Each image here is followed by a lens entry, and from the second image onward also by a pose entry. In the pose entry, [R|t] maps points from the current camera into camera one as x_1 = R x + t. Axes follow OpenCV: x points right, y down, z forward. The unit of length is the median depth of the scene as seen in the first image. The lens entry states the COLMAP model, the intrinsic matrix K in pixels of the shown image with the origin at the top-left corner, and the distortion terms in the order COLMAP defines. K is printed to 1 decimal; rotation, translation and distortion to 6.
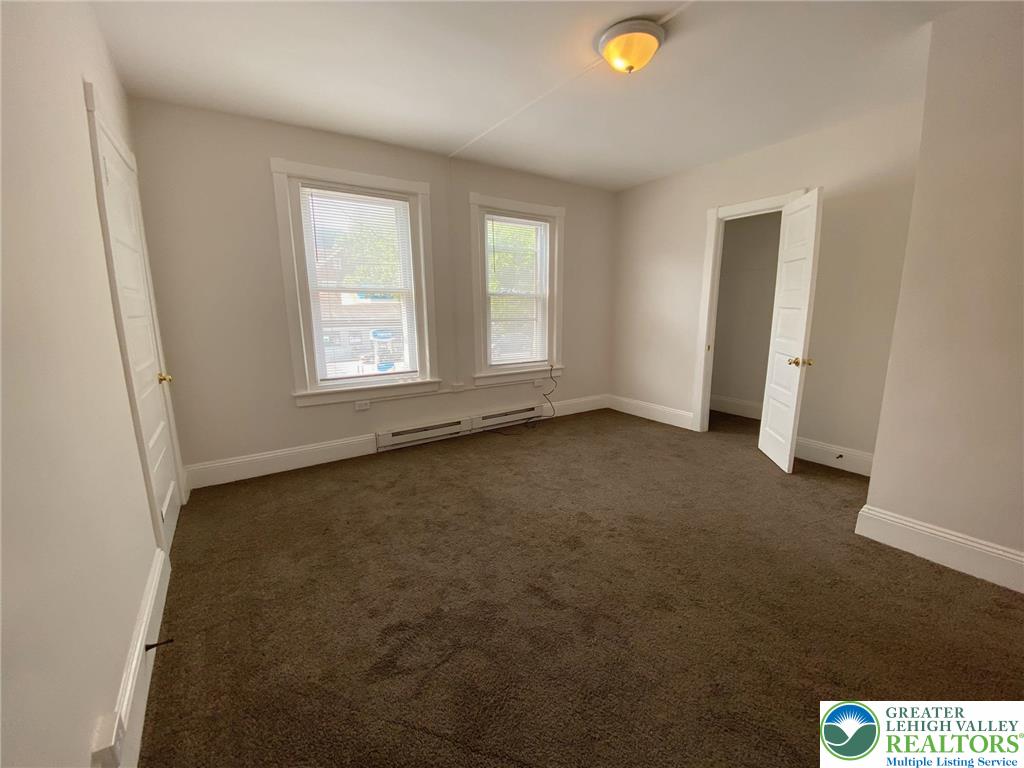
lens RADIAL K [[412.2, 0, 514.3], [0, 412.2, 383.7], [0, 0, 1]] dist [0.058603, -0.043839]
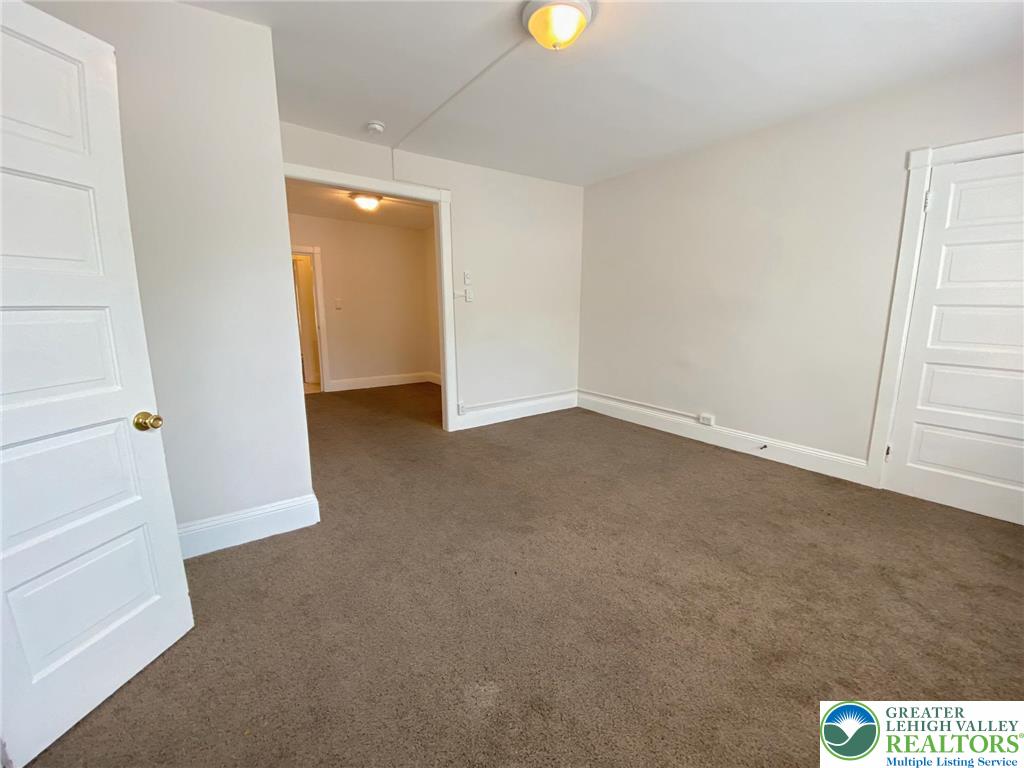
lens RADIAL K [[412.2, 0, 514.3], [0, 412.2, 383.7], [0, 0, 1]] dist [0.058603, -0.043839]
pose [[-0.999452, 0.017545, -0.028087, 0.219811], [0.006307, 0.933445, 0.358664, -0.205639], [0.032510, 0.358290, -0.933044, 1.149211]]
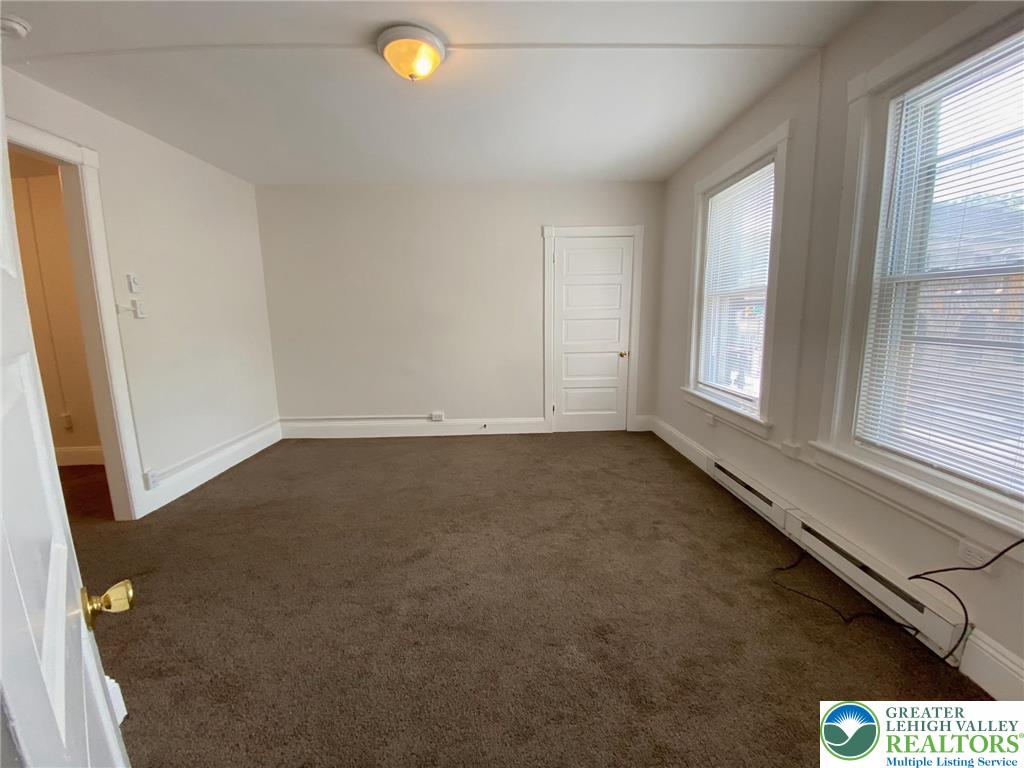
lens RADIAL K [[412.2, 0, 514.3], [0, 412.2, 383.7], [0, 0, 1]] dist [0.058603, -0.043839]
pose [[-0.537435, 0.152219, -0.829453, 0.573984], [-0.135097, 0.955331, 0.262854, -0.191285], [0.832413, 0.253324, -0.492864, 0.998683]]
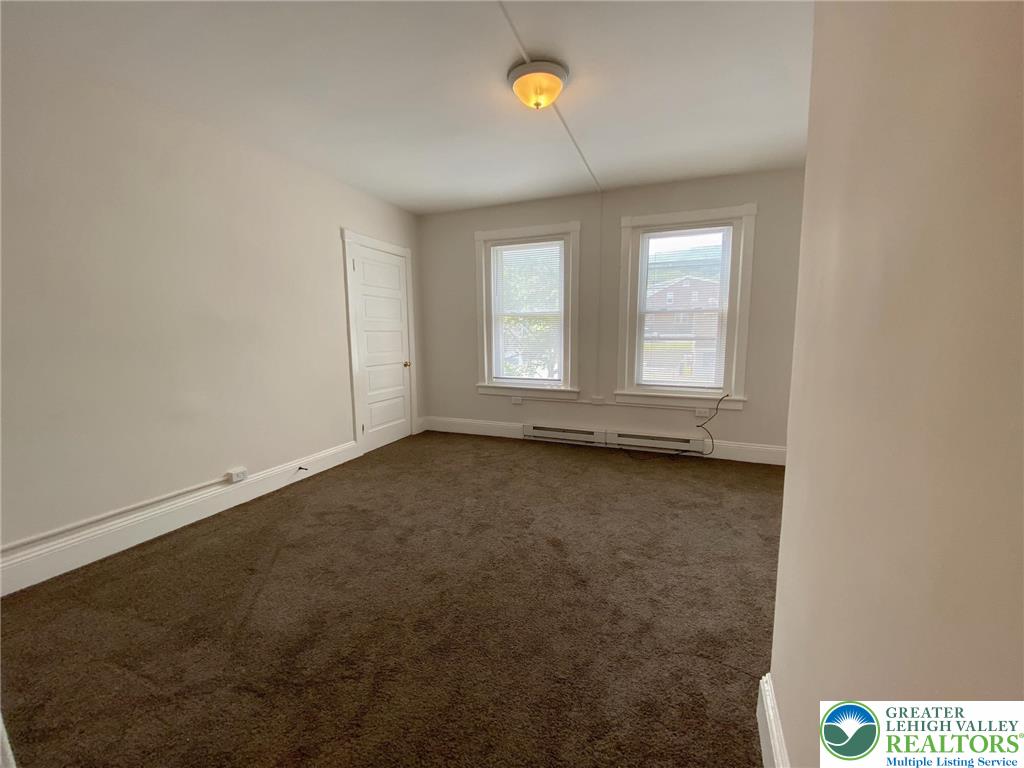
lens RADIAL K [[412.2, 0, 514.3], [0, 412.2, 383.7], [0, 0, 1]] dist [0.058603, -0.043839]
pose [[0.564094, 0.109405, -0.818431, 0.647071], [-0.149224, 0.988370, 0.029271, -0.034705], [0.812115, 0.105618, 0.573859, 0.218563]]
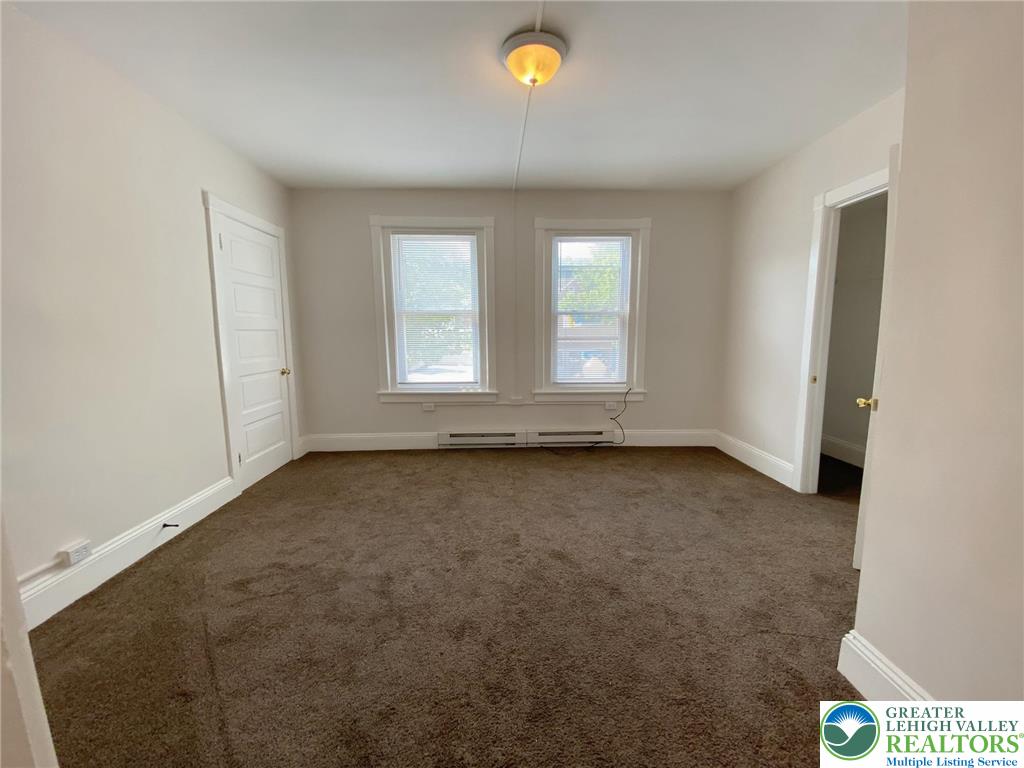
lens RADIAL K [[412.2, 0, 514.3], [0, 412.2, 383.7], [0, 0, 1]] dist [0.058603, -0.043839]
pose [[0.848059, 0.070702, -0.525163, 0.432952], [-0.098384, 0.994836, -0.024942, -0.008827], [0.520688, 0.072820, 0.850636, 0.101423]]
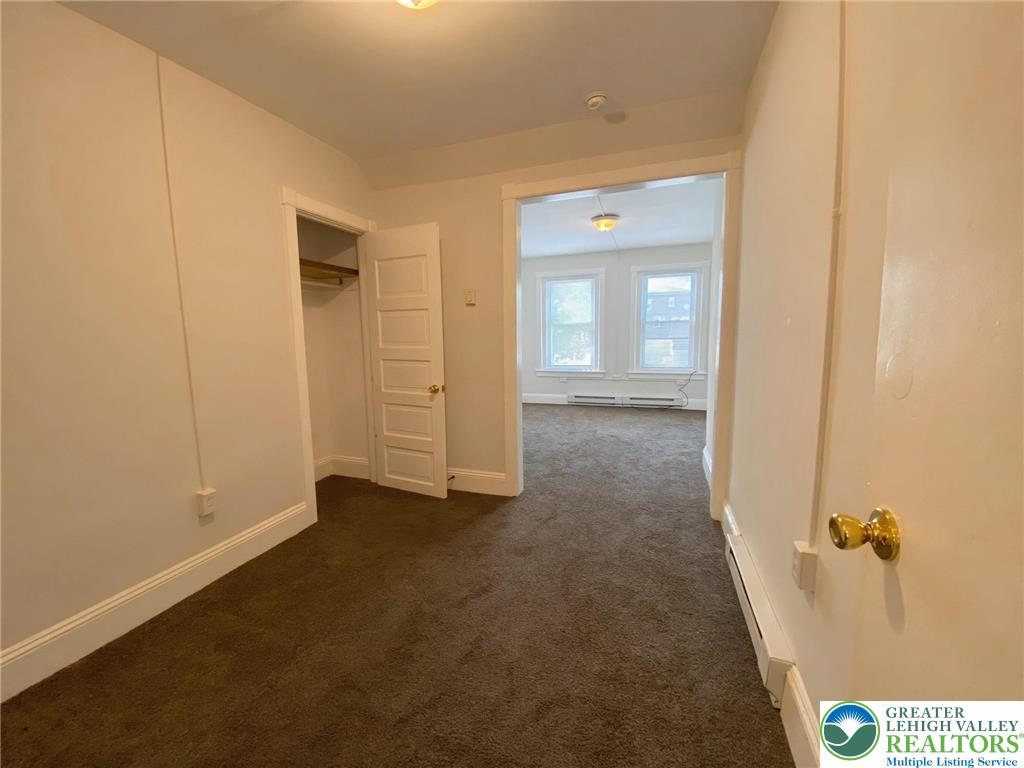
lens RADIAL K [[412.2, 0, 514.3], [0, 412.2, 383.7], [0, 0, 1]] dist [0.058603, -0.043839]
pose [[0.602385, 0.090232, -0.793090, 1.024005], [-0.135475, 0.990732, 0.009819, 0.079020], [0.786625, 0.101529, 0.609026, -0.396743]]
